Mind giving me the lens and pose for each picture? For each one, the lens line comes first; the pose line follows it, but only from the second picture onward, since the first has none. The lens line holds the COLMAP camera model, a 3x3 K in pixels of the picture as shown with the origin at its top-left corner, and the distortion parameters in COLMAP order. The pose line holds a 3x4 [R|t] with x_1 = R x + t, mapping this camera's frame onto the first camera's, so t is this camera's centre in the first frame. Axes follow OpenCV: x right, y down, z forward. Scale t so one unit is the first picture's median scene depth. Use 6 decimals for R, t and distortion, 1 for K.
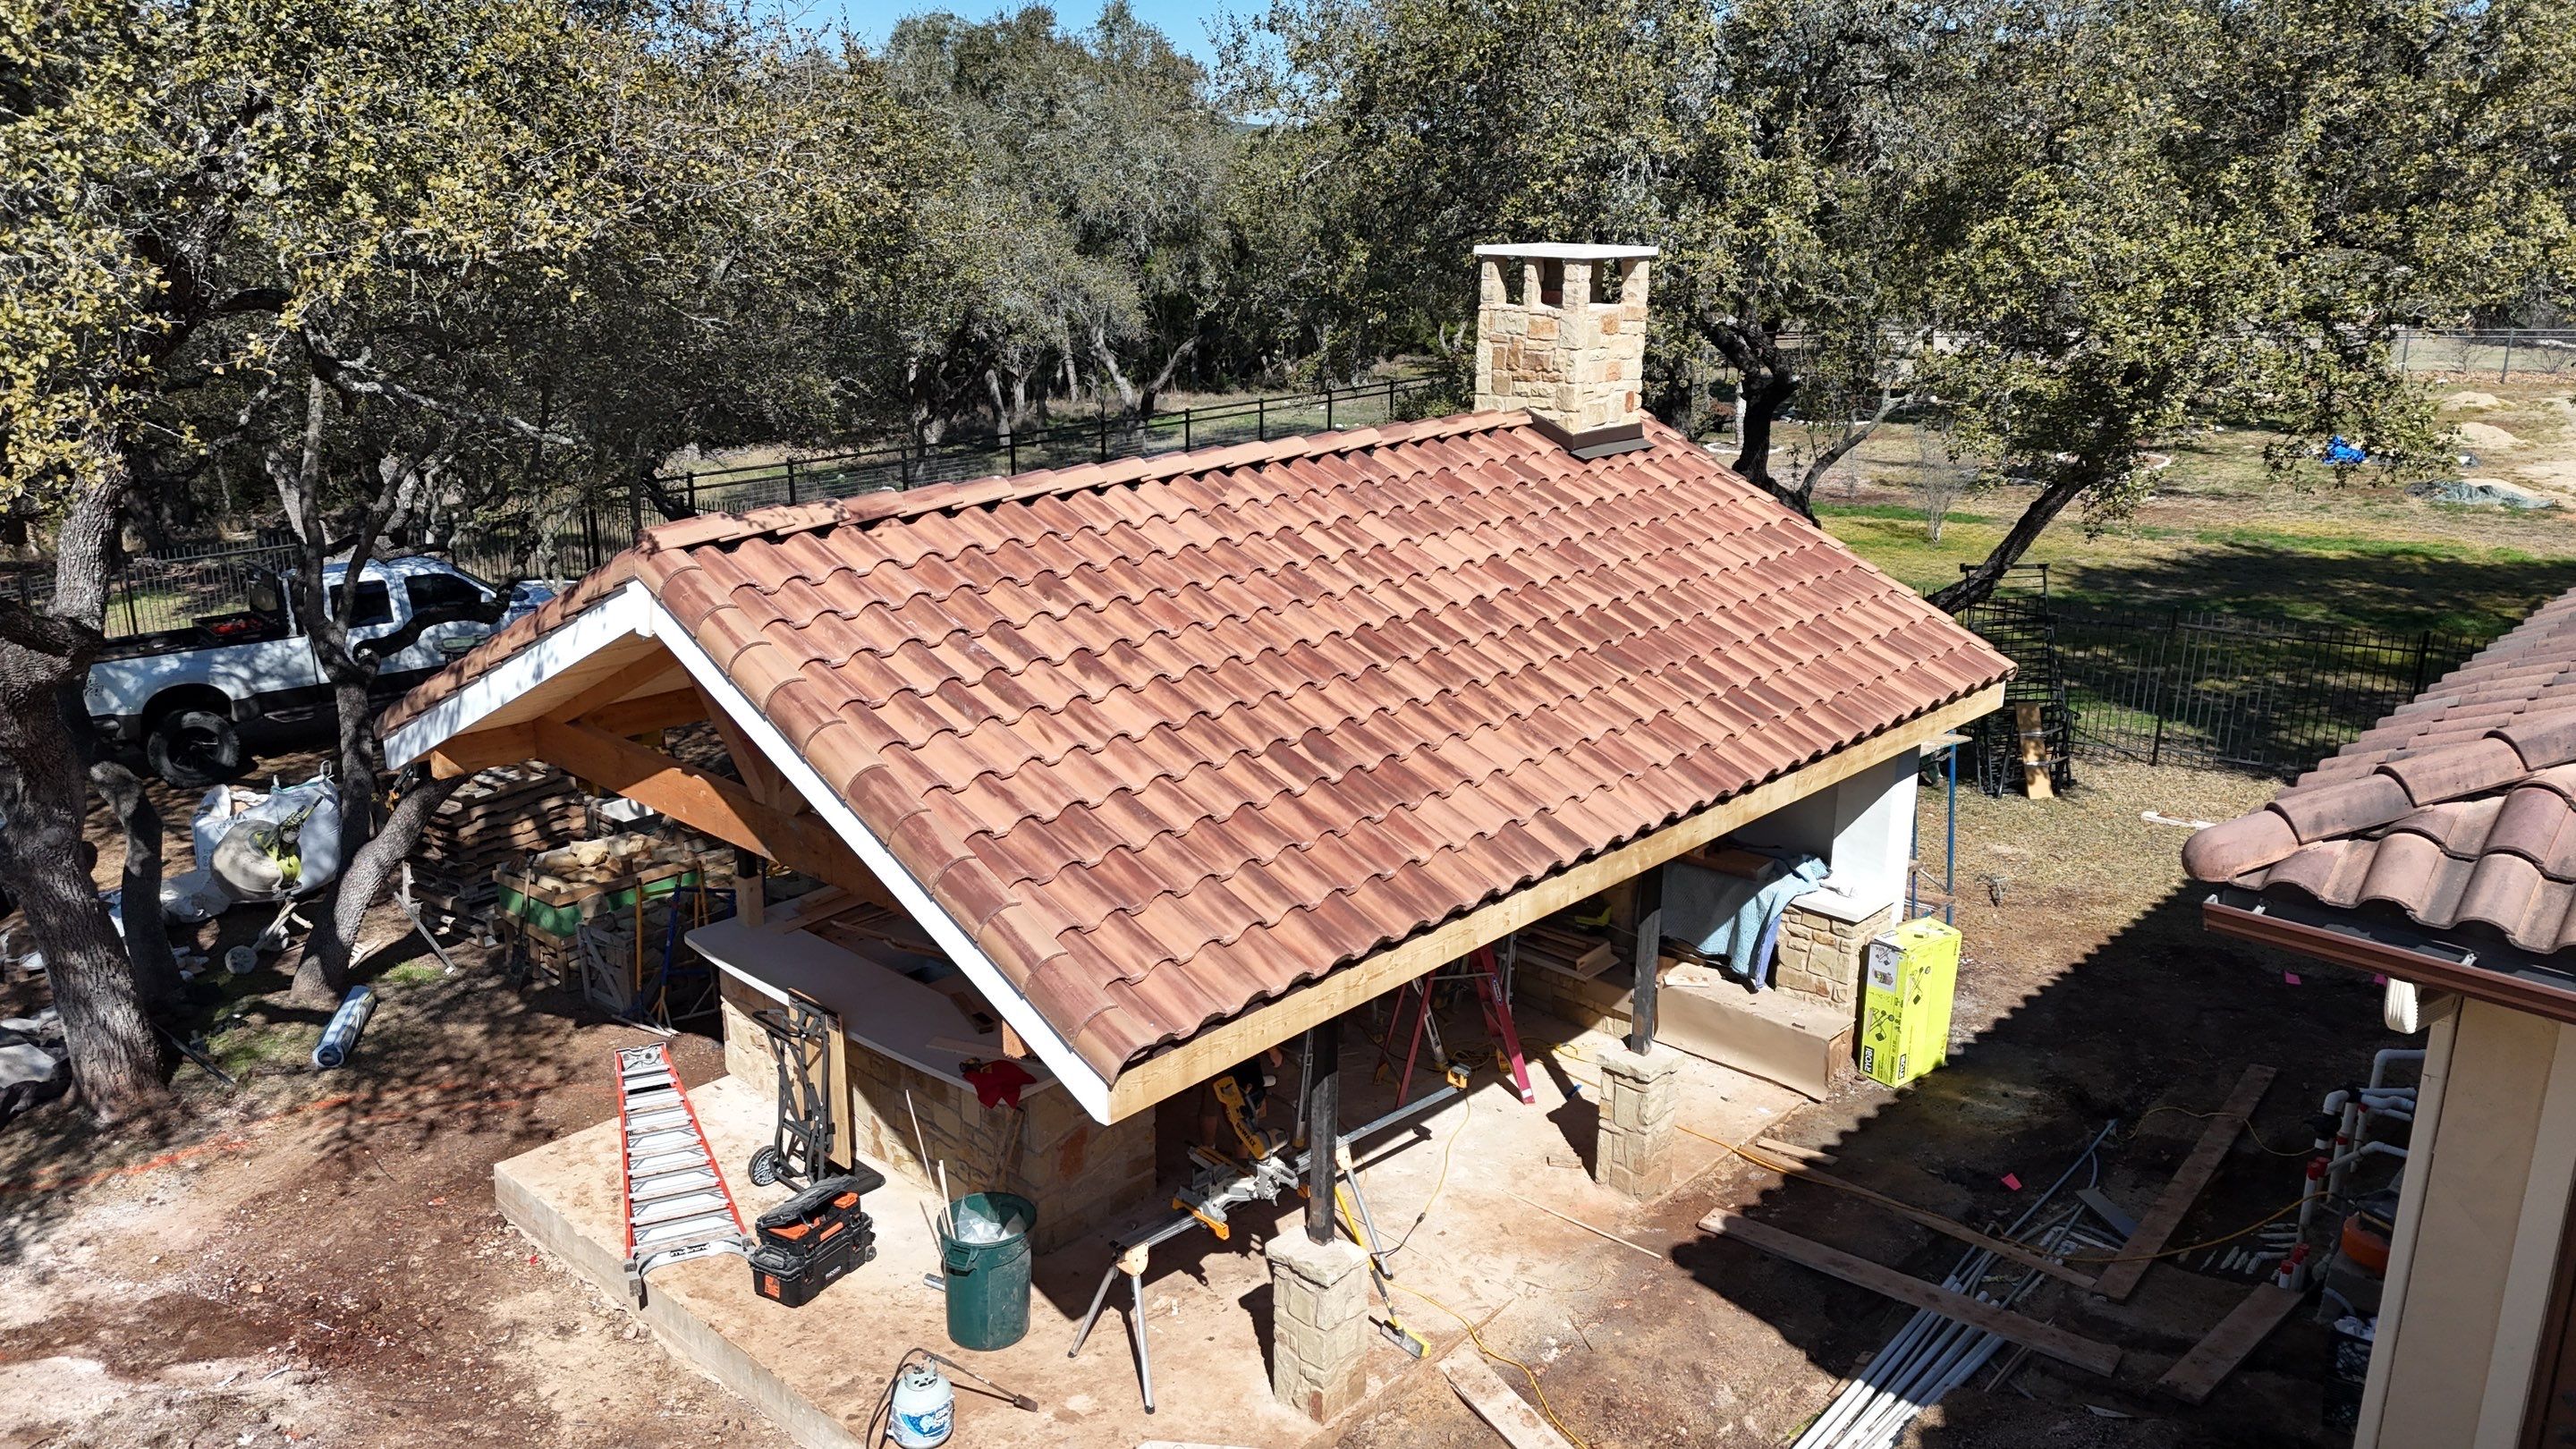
lens RADIAL K [[1887.8, 0, 1283.1], [0, 1887.8, 707.1], [0, 0, 1]] dist [0.073086, -0.055176]
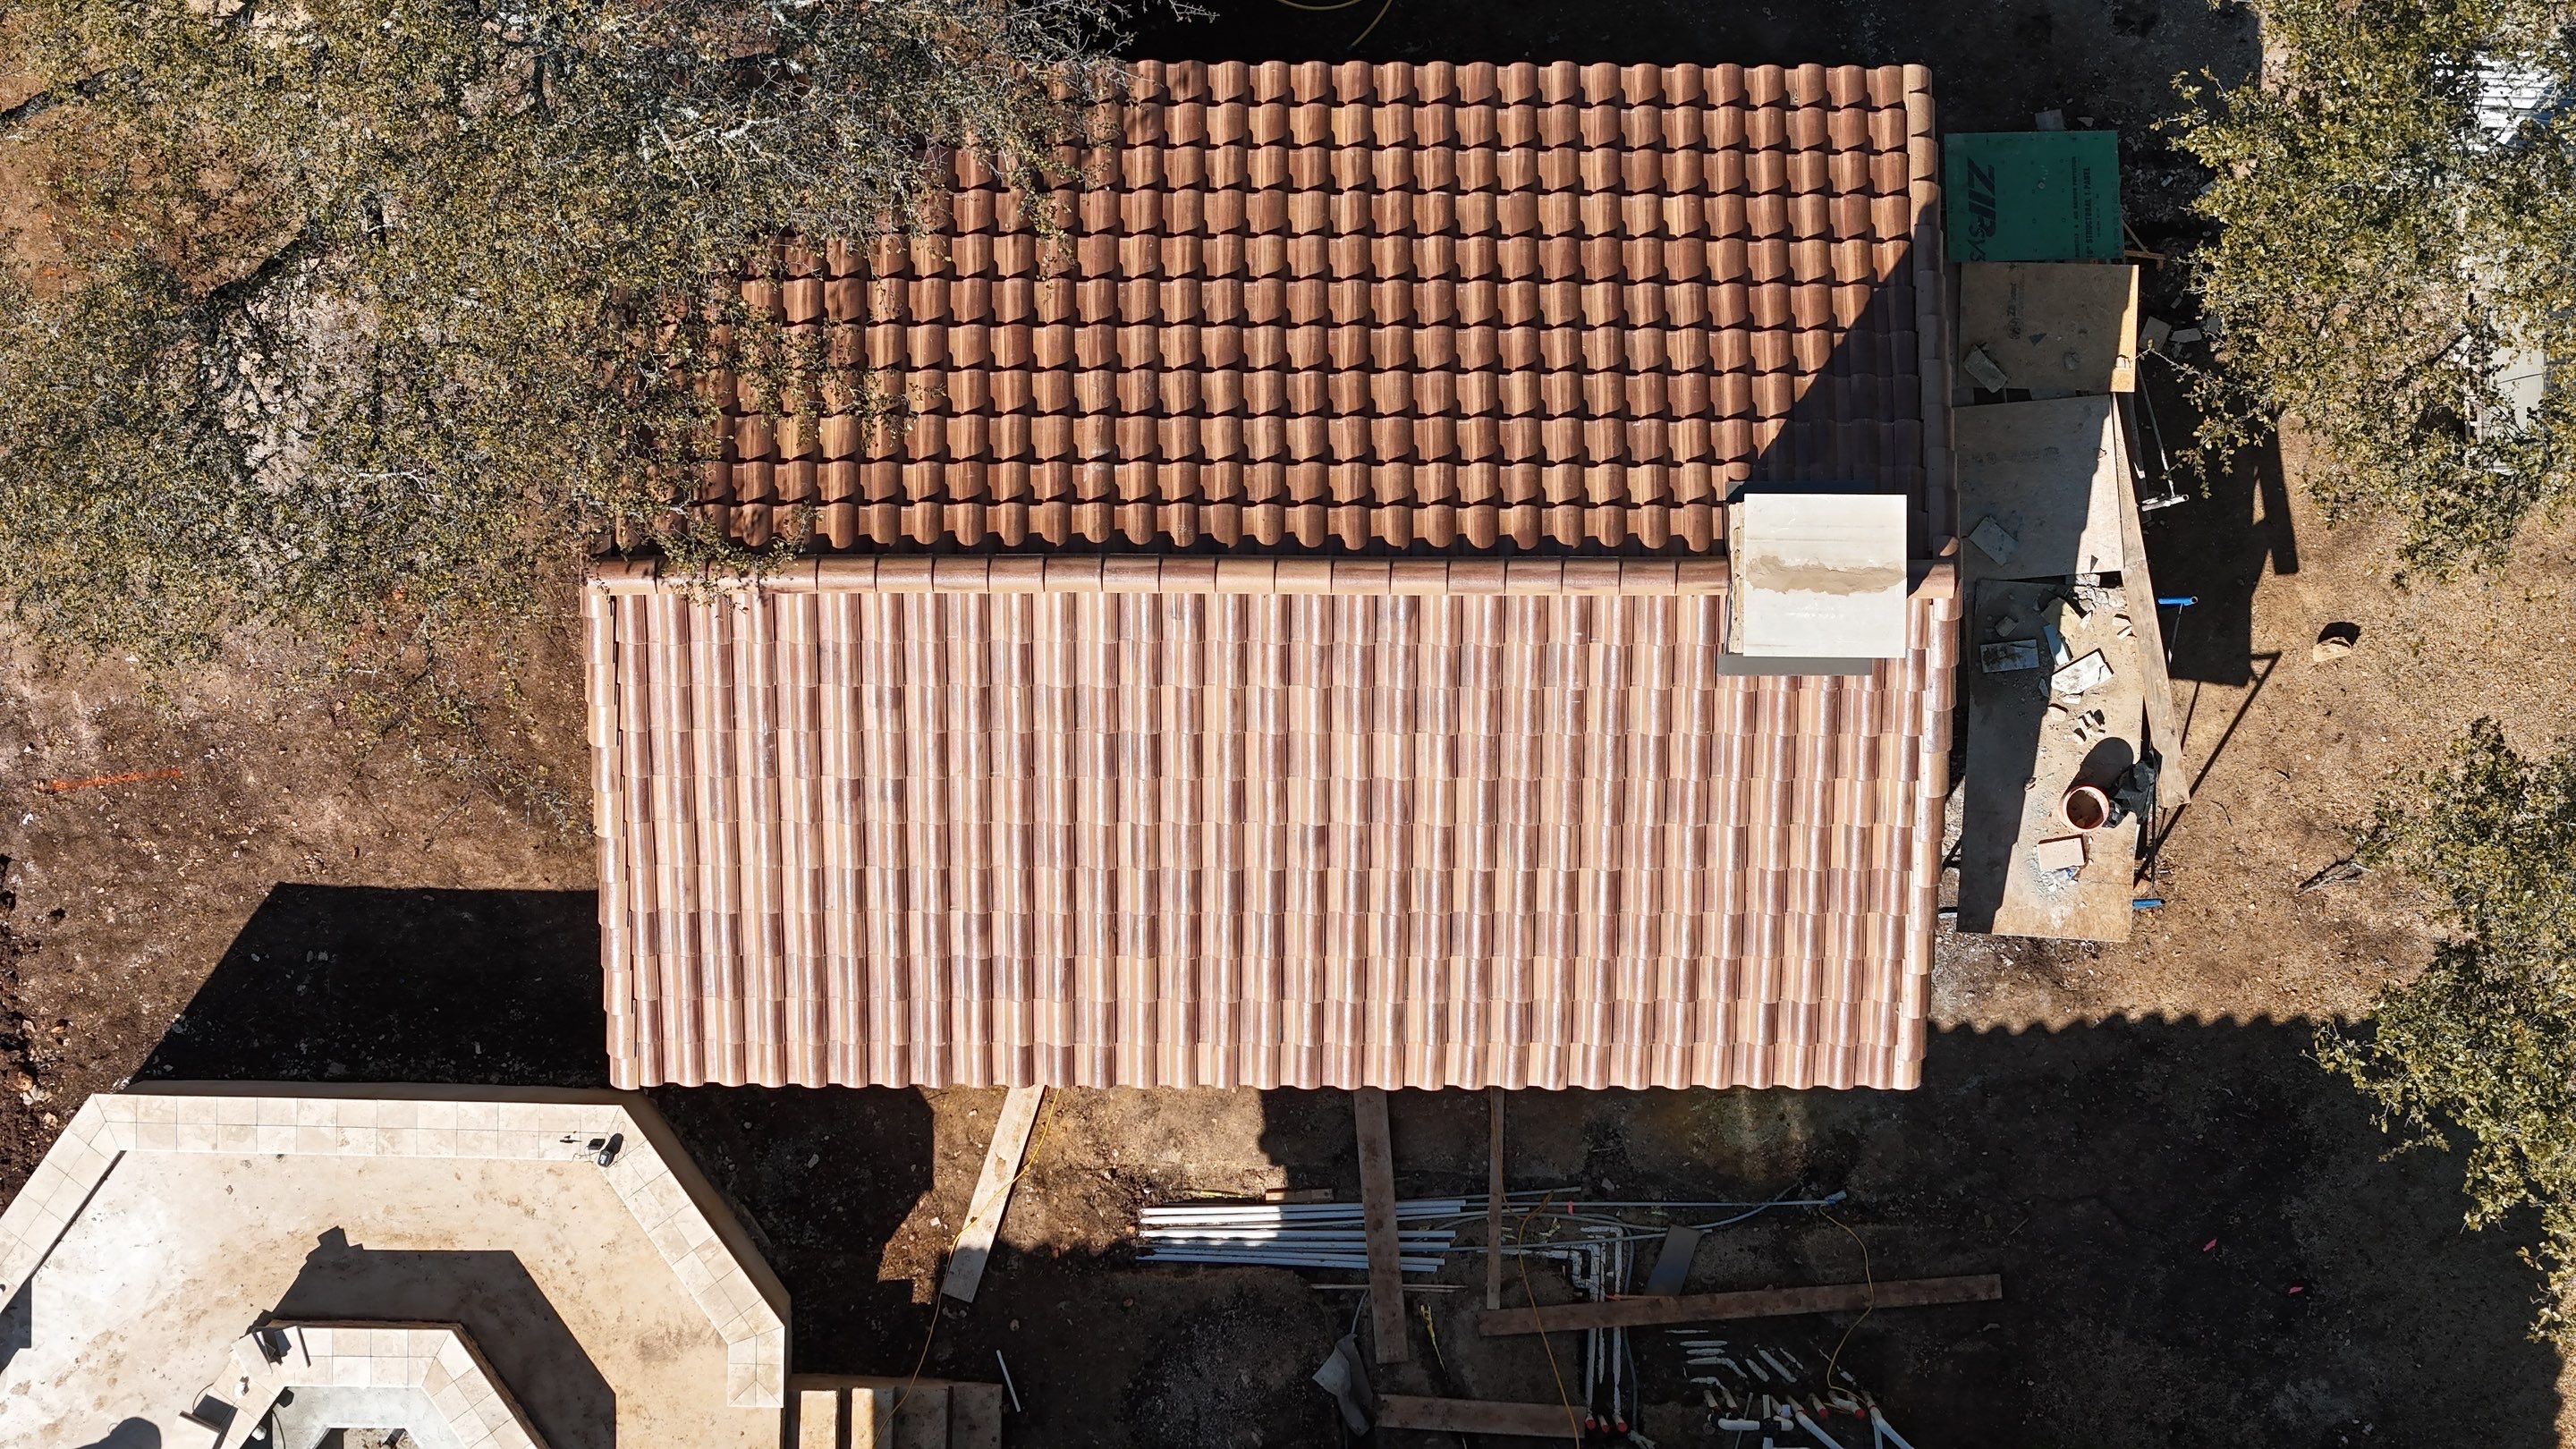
lens RADIAL K [[5184.5, 0, 1274.7], [0, 5184.5, 723.5], [0, 0, 1]] dist [-0.063840, 0.000000]
pose [[0.673359, 0.739156, 0.015357, 0.000411], [-0.193967, 0.156581, 0.968431, -2.768311], [0.713417, -0.655081, 0.248807, 0.300501]]
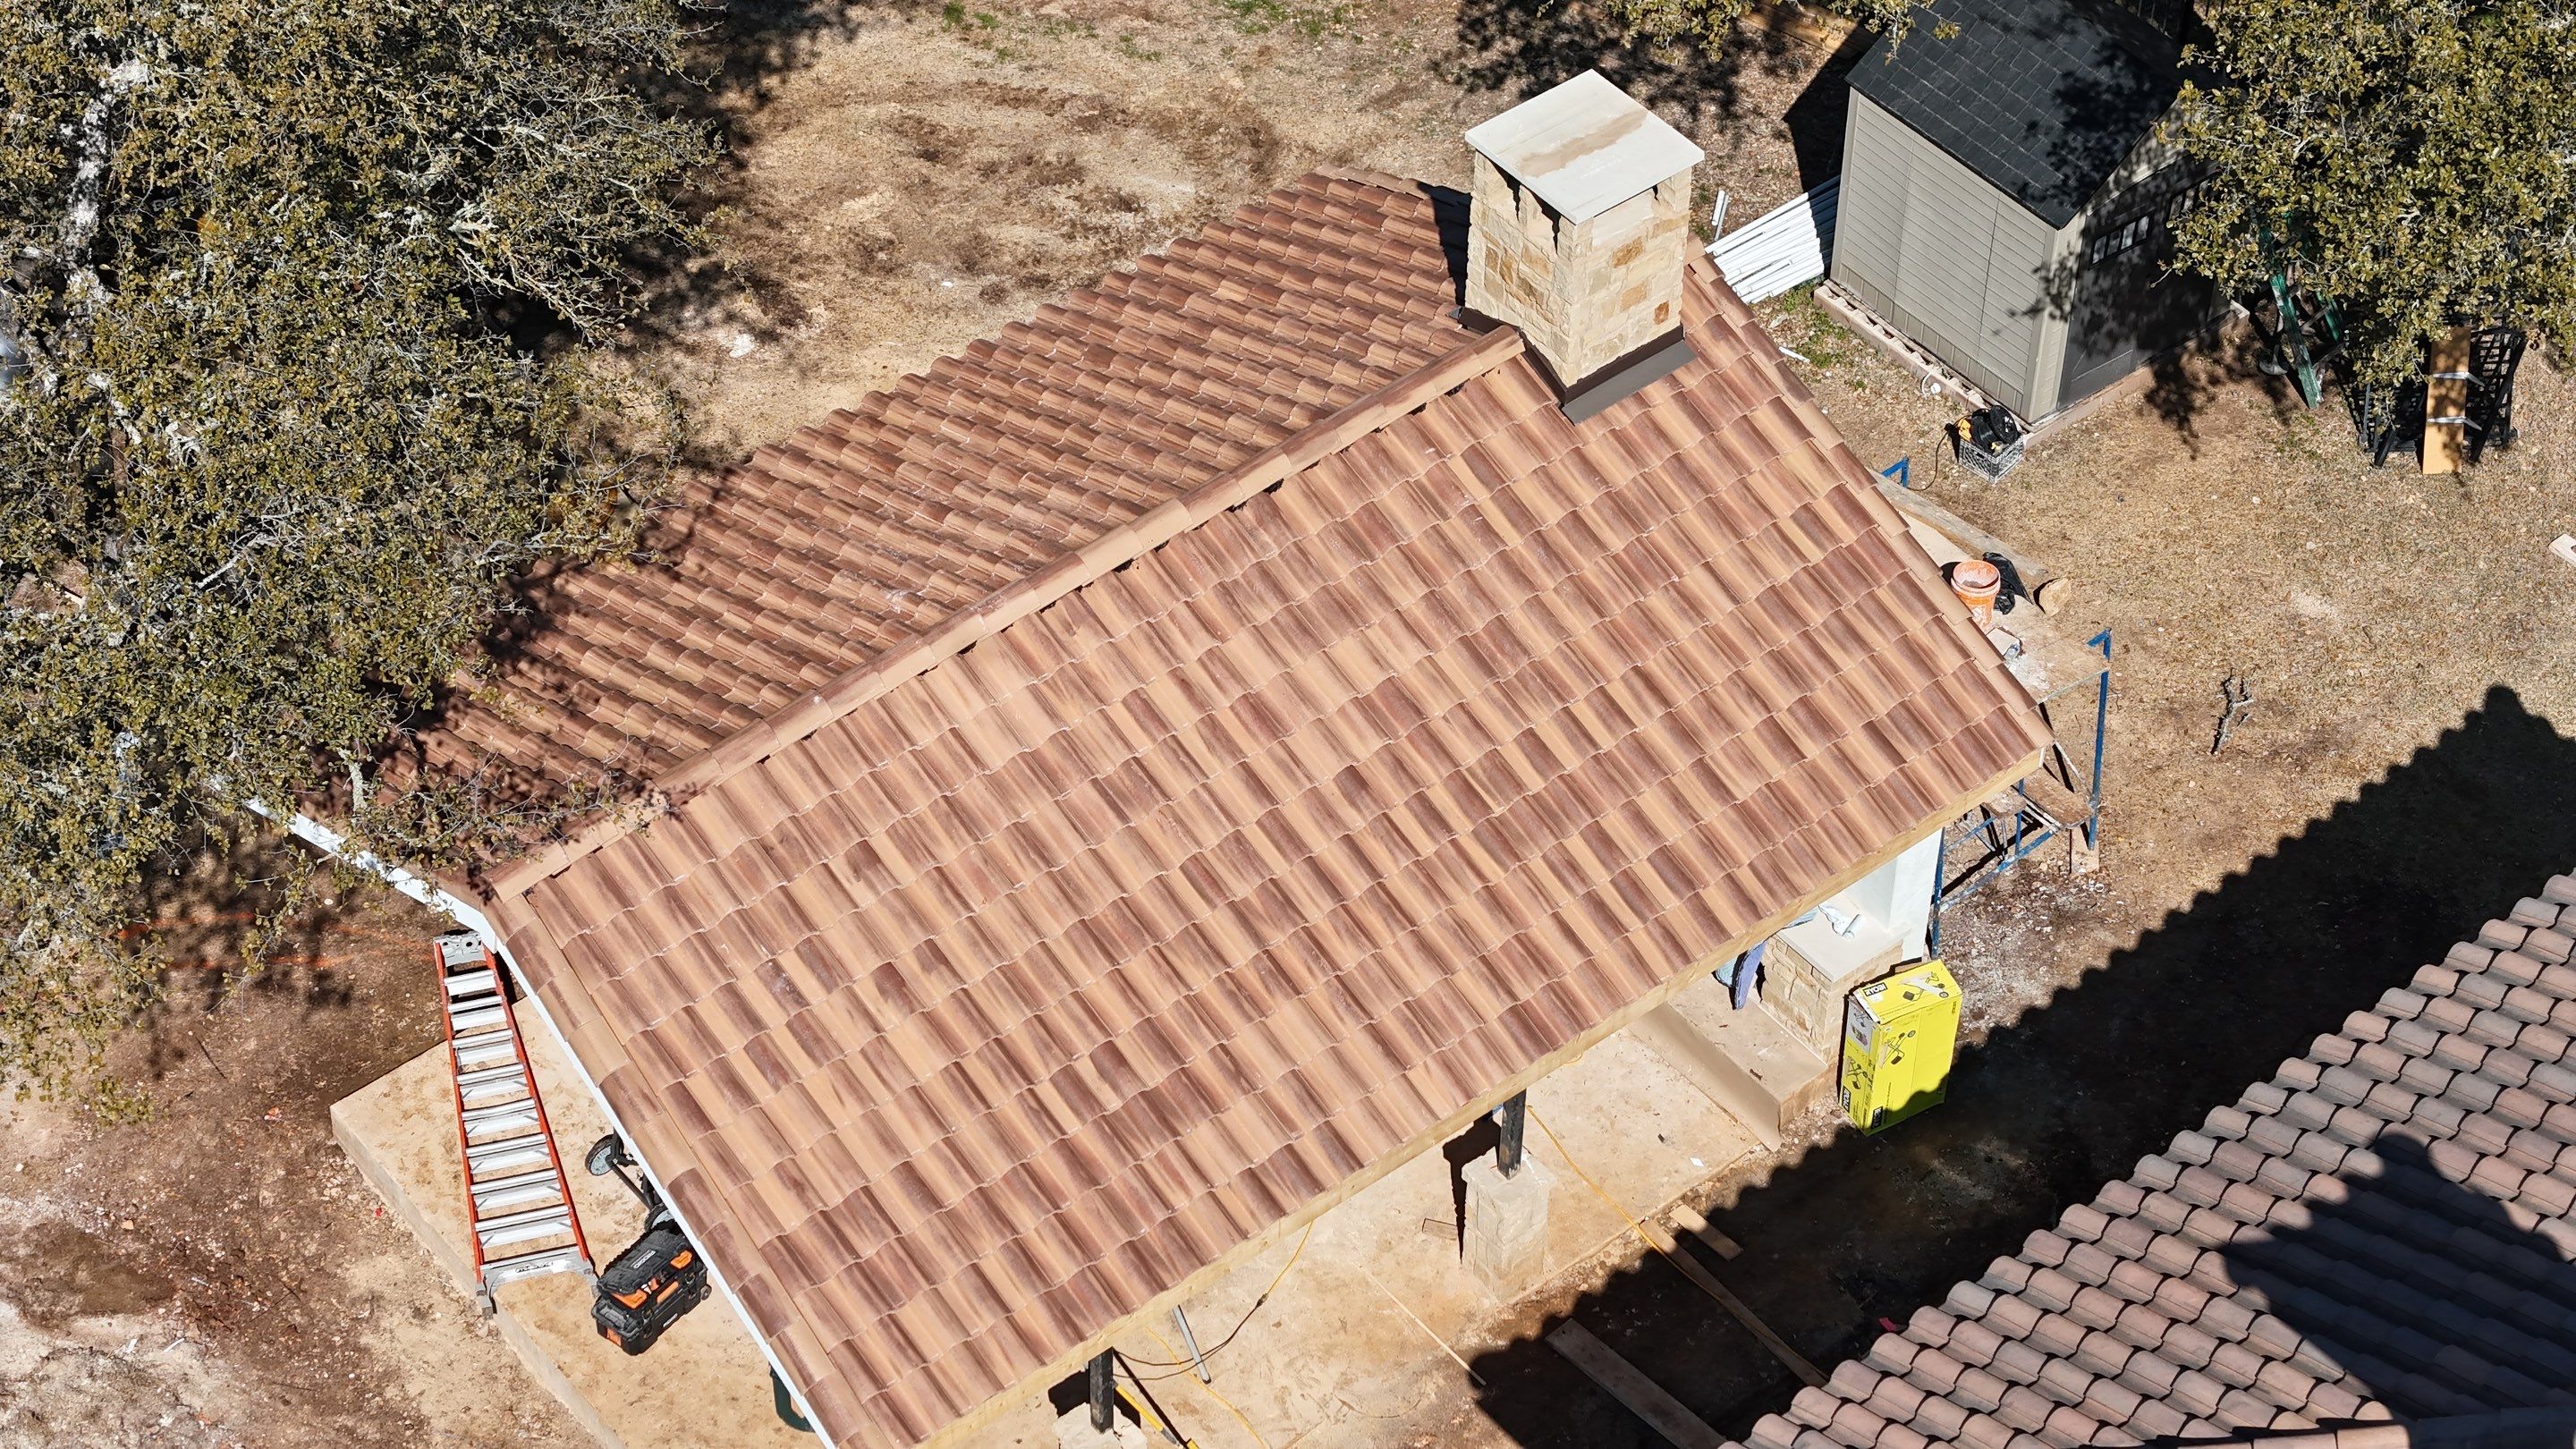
lens RADIAL K [[5184.5, 0, 1272.6], [0, 5184.5, 729.3], [0, 0, 1]] dist [-0.063840, 0.000000]
pose [[0.989190, 0.107008, -0.100264, 0.308203], [-0.043126, 0.865790, 0.498545, -1.286340], [0.140155, -0.488832, 0.861046, -1.120718]]
